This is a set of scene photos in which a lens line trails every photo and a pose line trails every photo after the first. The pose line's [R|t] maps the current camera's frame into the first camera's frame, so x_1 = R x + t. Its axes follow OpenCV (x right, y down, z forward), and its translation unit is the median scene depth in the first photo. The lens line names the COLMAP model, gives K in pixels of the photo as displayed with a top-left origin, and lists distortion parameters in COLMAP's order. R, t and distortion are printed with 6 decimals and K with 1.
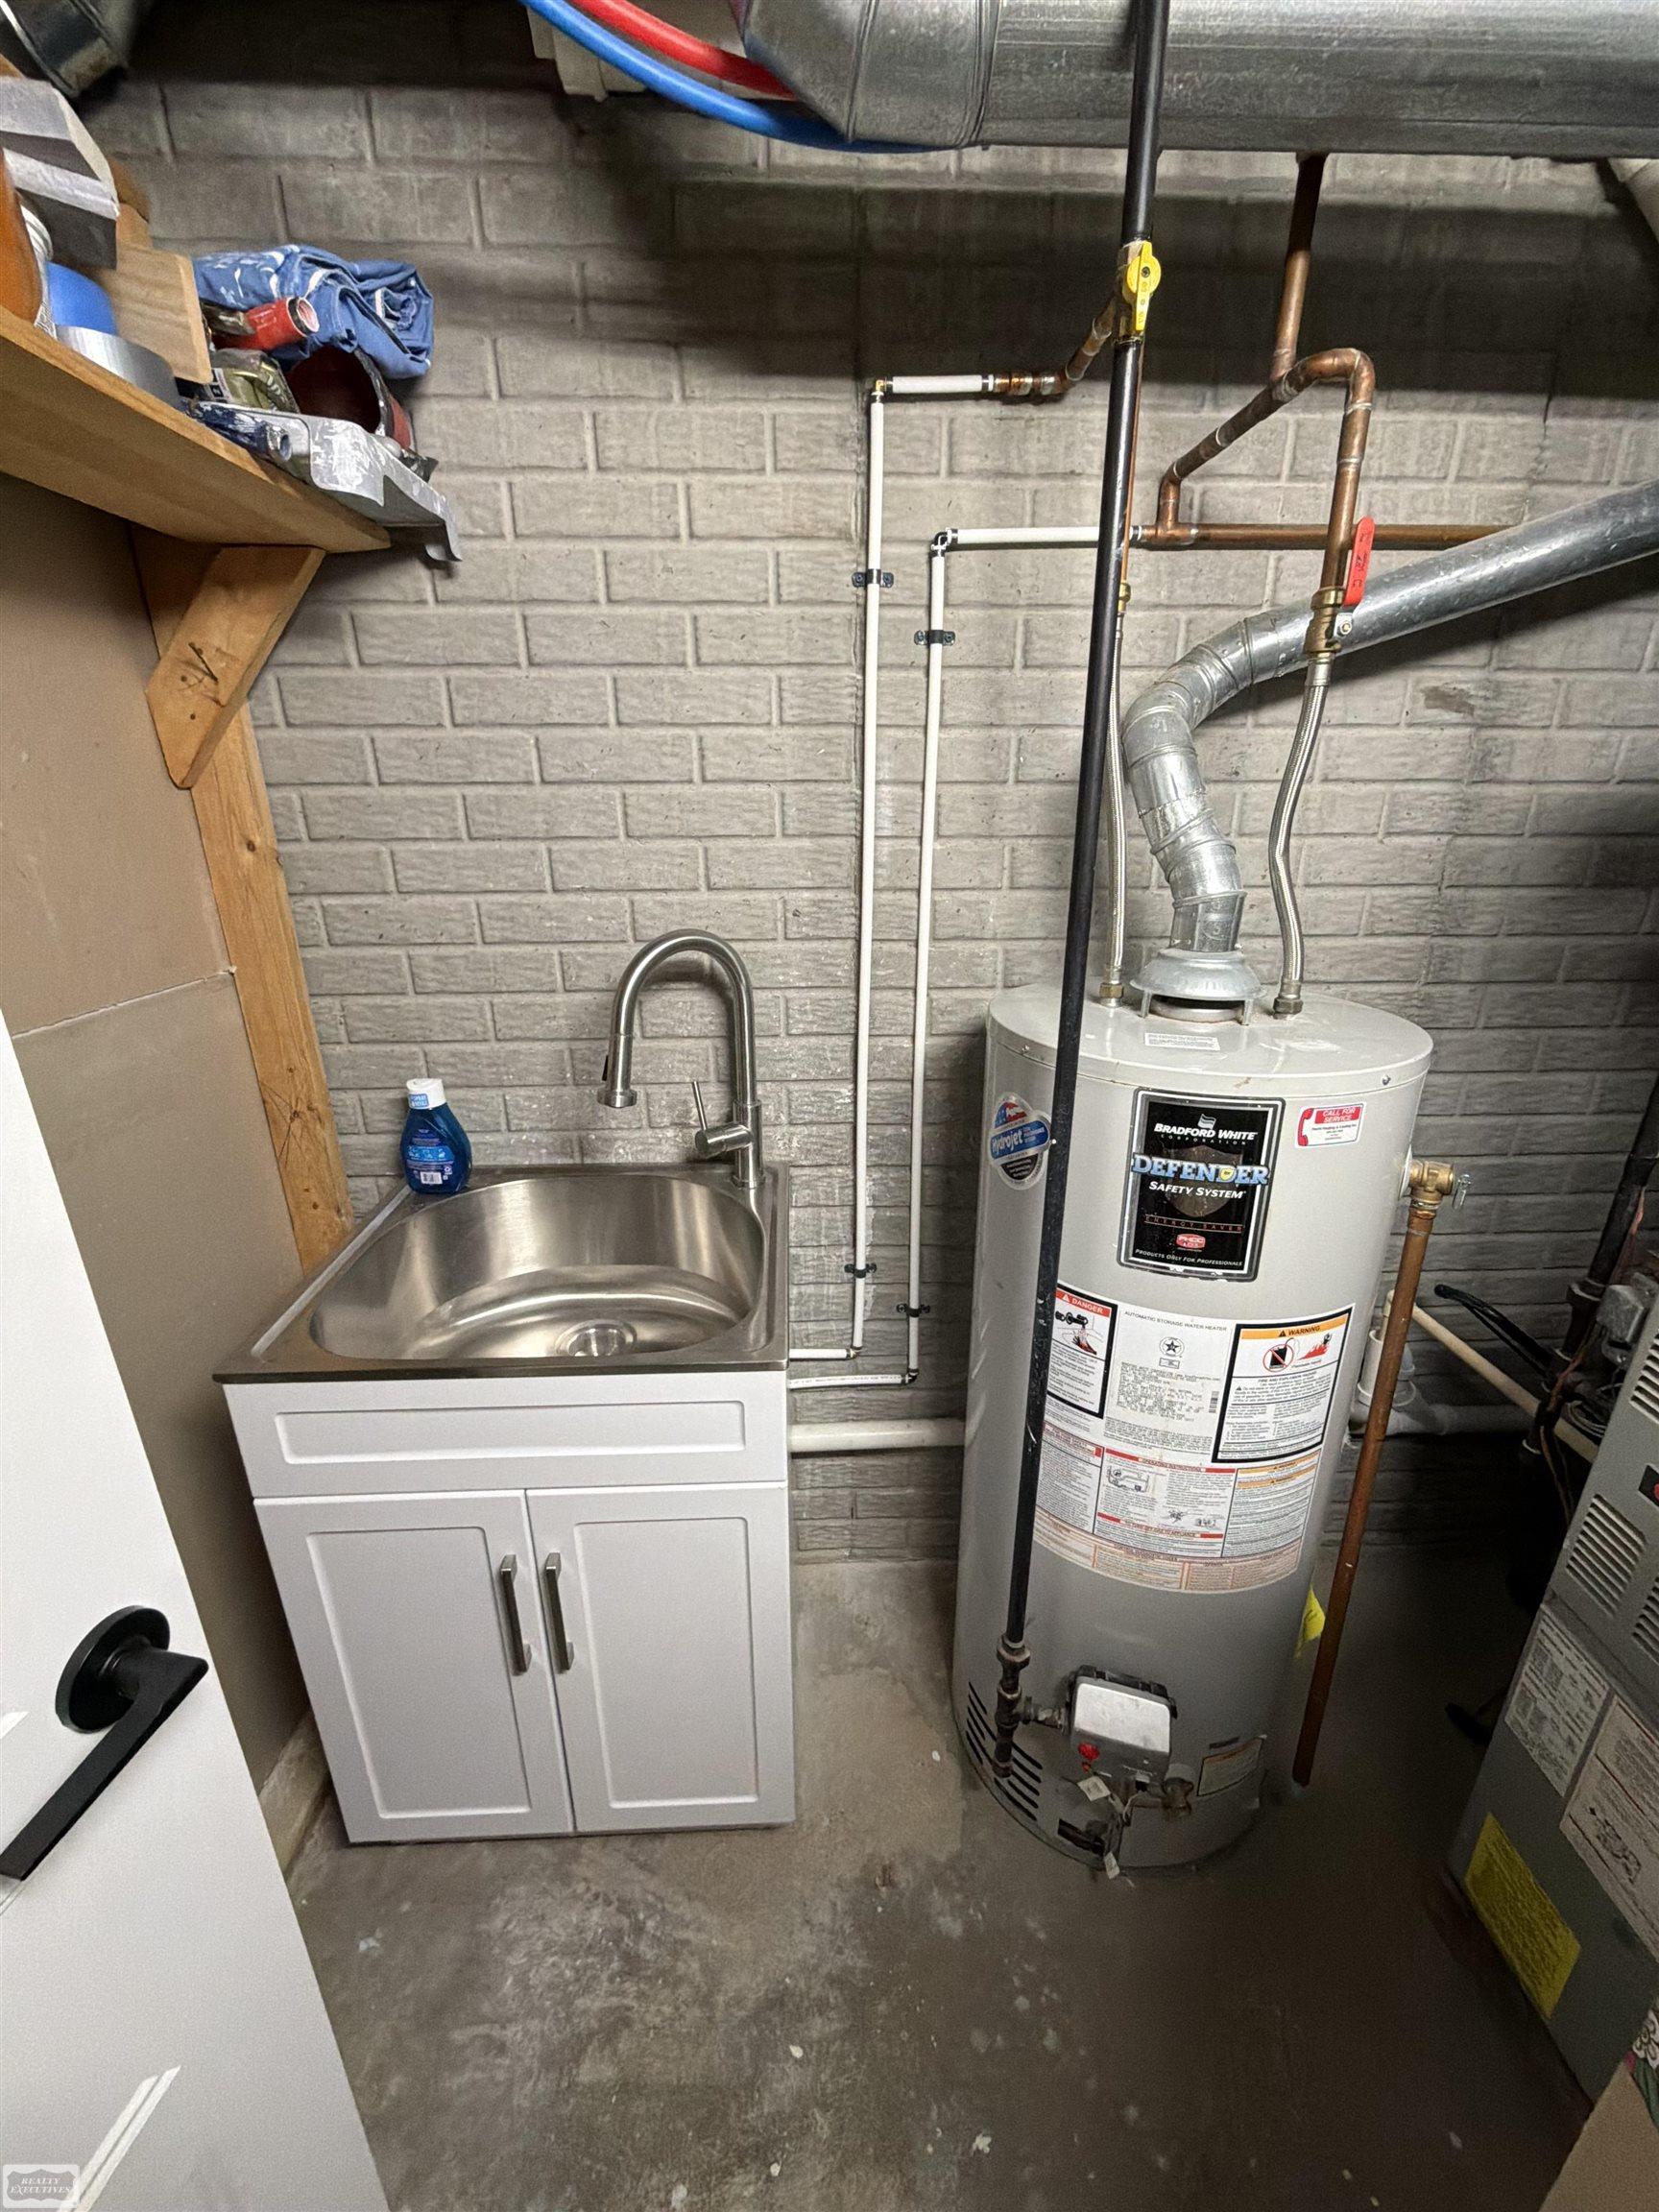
lens RADIAL K [[880.7, 0, 834.7], [0, 880.7, 1100.6], [0, 0, 1]] dist [0.000044, -0.000253]
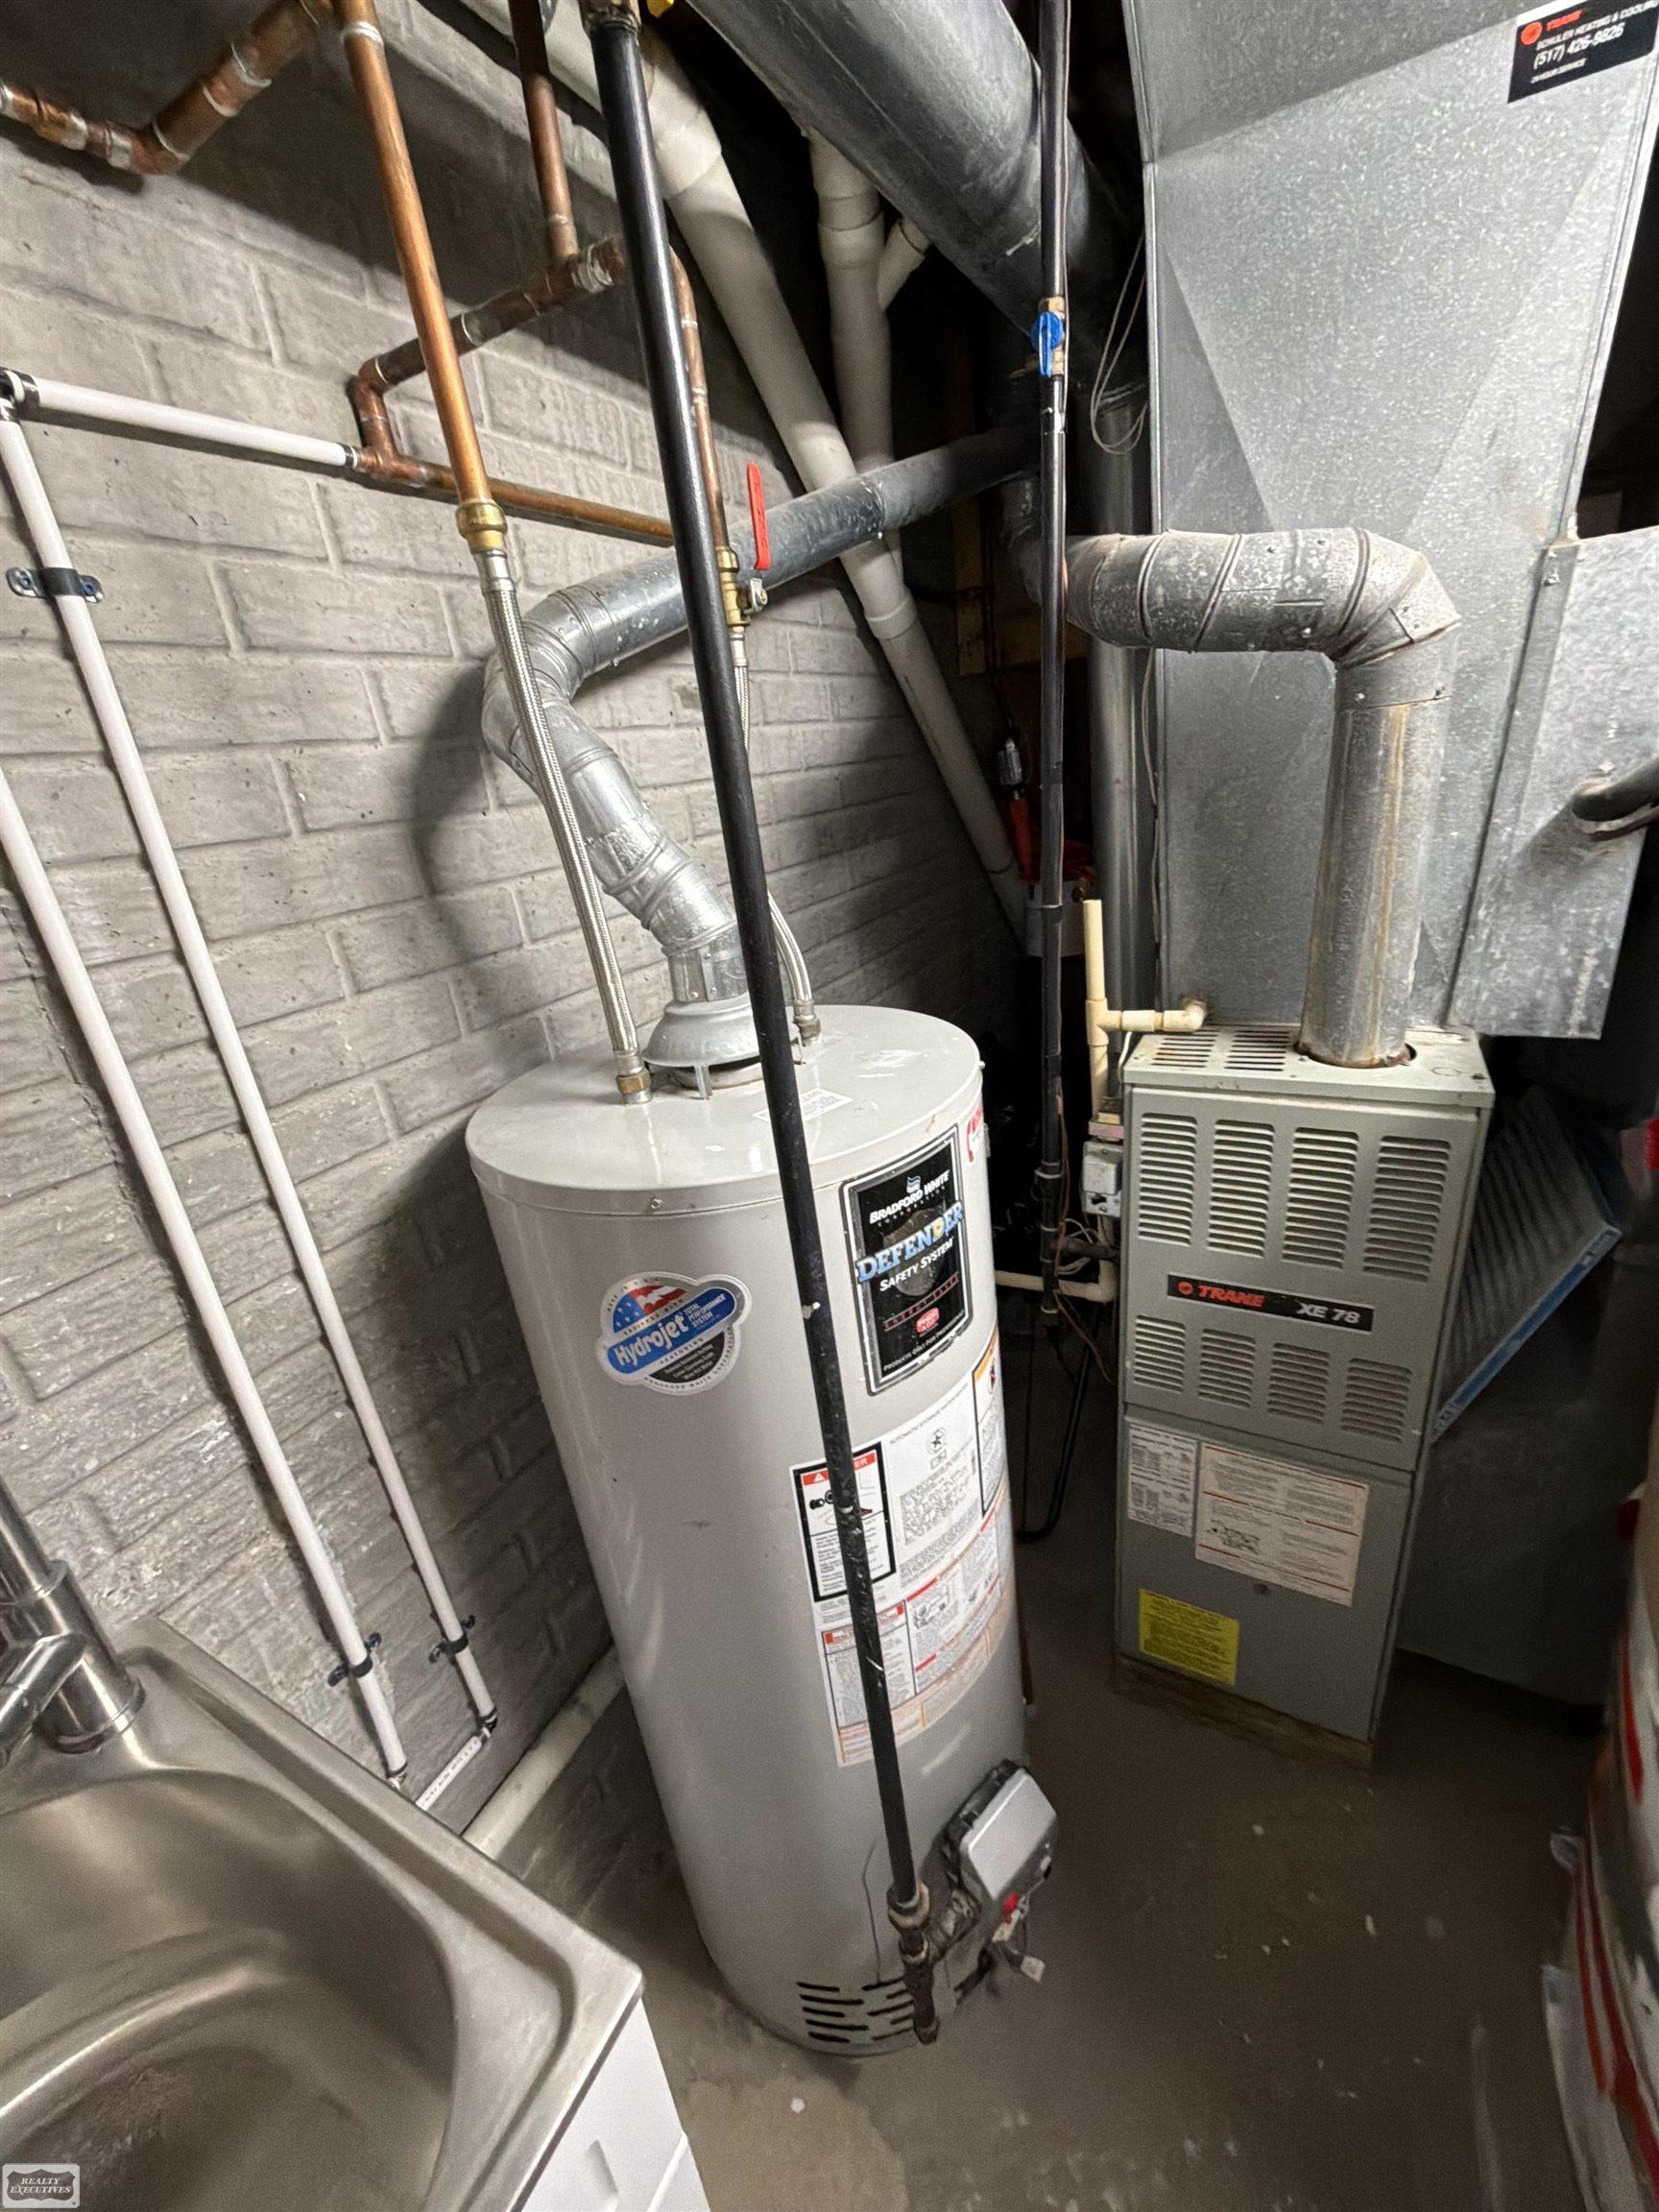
lens RADIAL K [[880.7, 0, 827.8], [0, 880.7, 1100.0], [0, 0, 1]] dist [0.000044, -0.000253]
pose [[0.516321, -0.359593, 0.777242, -0.172040], [0.390305, 0.906644, 0.160182, -0.158603], [-0.762283, 0.220656, 0.608470, 0.414433]]
